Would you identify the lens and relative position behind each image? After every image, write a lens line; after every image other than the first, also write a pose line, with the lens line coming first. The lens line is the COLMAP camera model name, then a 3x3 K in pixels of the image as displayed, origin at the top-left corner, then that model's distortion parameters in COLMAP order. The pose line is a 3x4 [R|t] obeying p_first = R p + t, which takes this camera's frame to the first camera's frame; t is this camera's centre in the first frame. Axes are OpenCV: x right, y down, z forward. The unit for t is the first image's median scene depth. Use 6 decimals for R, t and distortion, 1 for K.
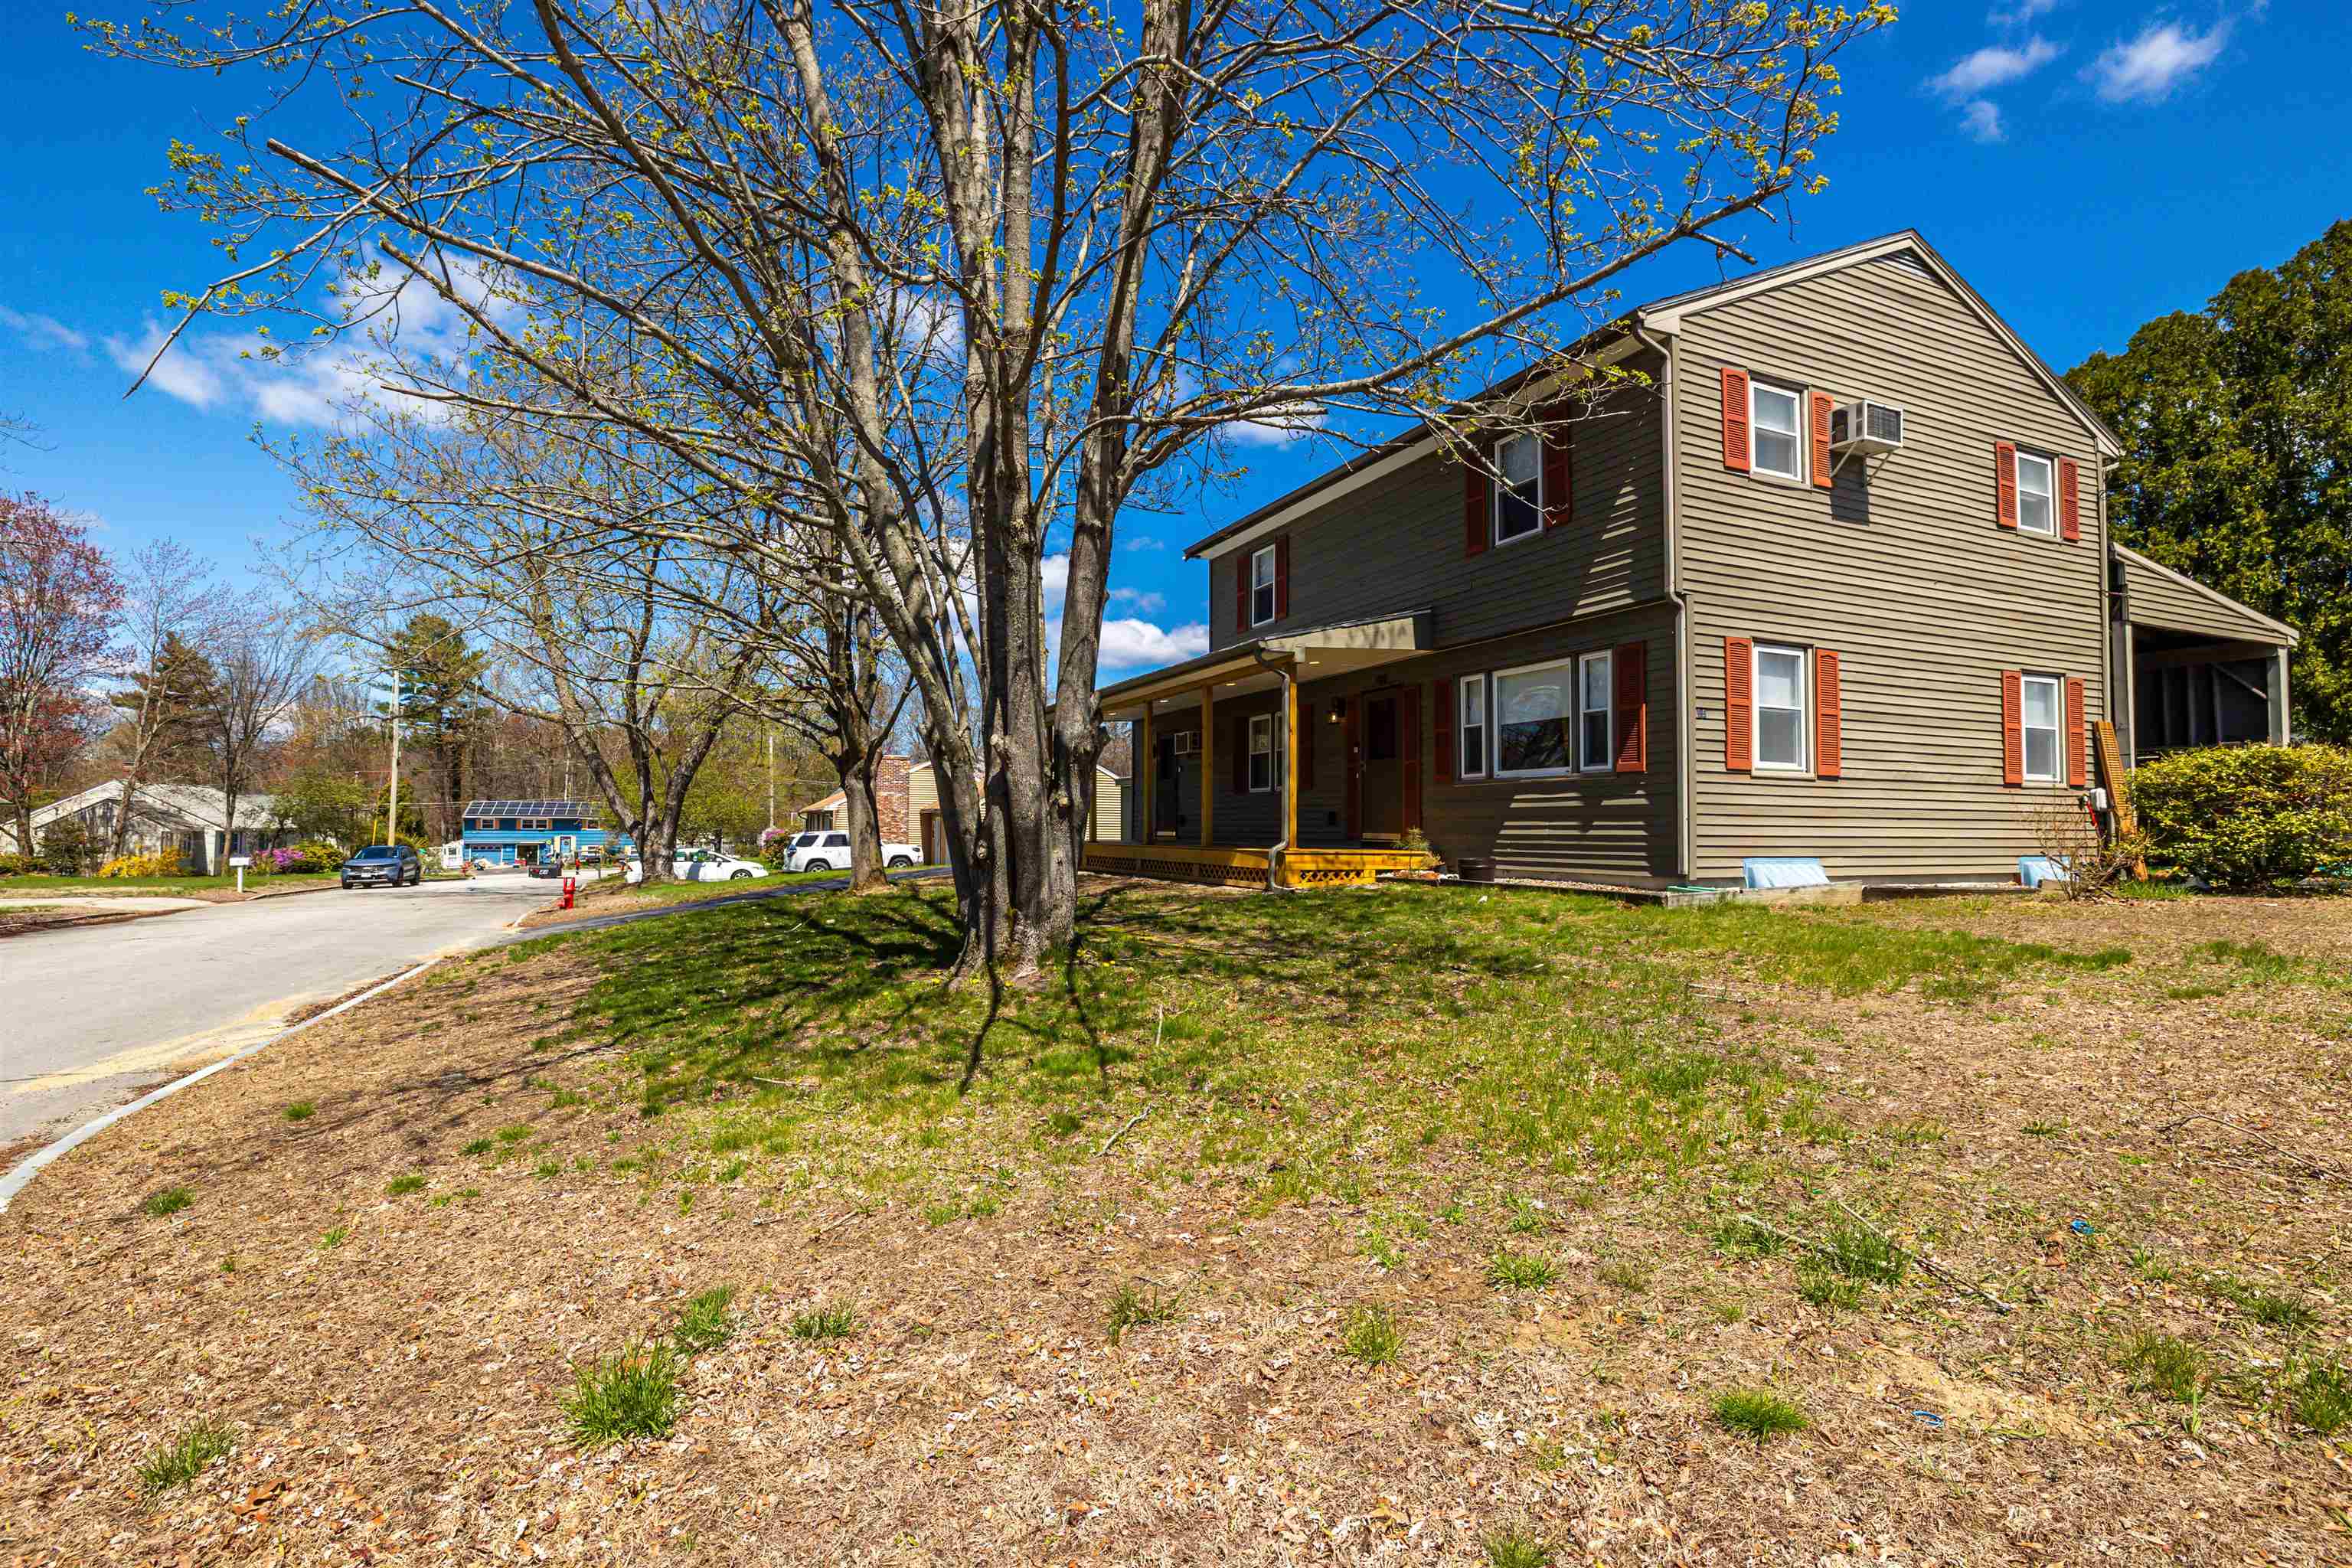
lens RADIAL K [[1089.7, 0, 1176.0], [0, 1089.7, 784.0], [0, 0, 1]] dist [-0.005232, 0.000425]
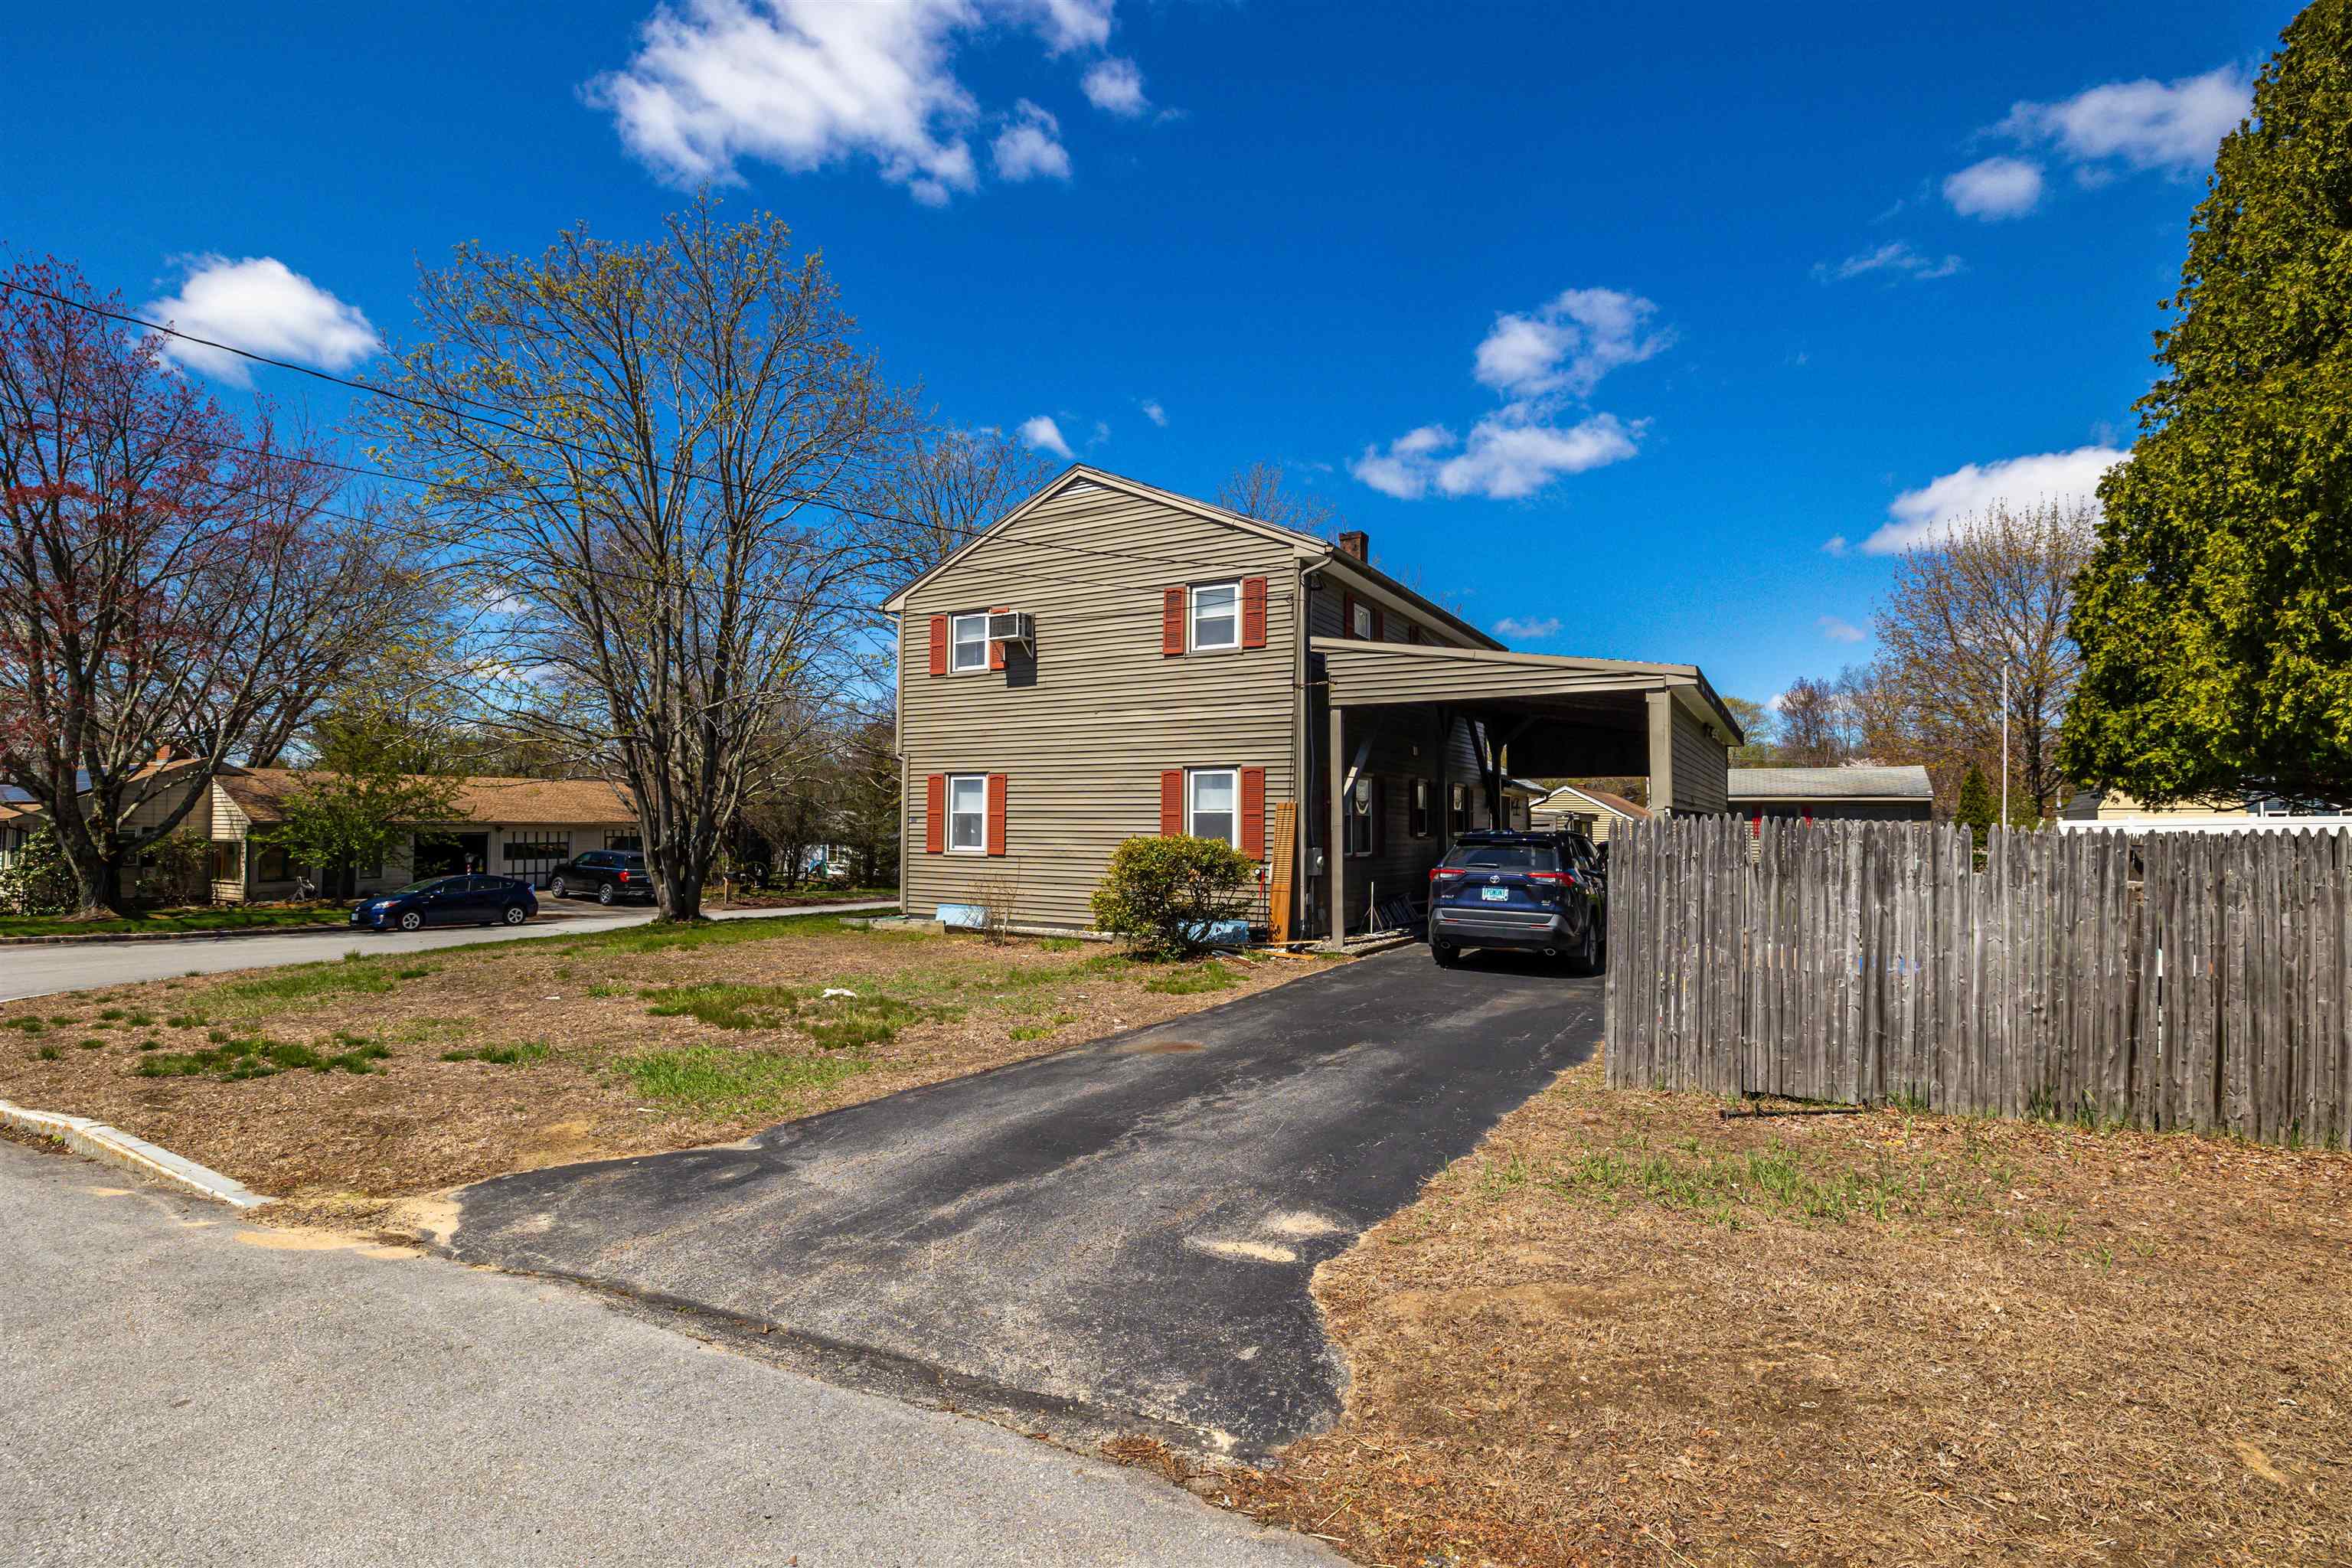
lens RADIAL K [[1089.7, 0, 1176.0], [0, 1089.7, 784.0], [0, 0, 1]] dist [-0.005232, 0.000425]
pose [[0.575037, -0.028709, -0.817624, 2.038173], [0.041418, 0.999124, -0.005952, -0.089035], [0.817078, -0.030441, 0.575722, 0.303819]]
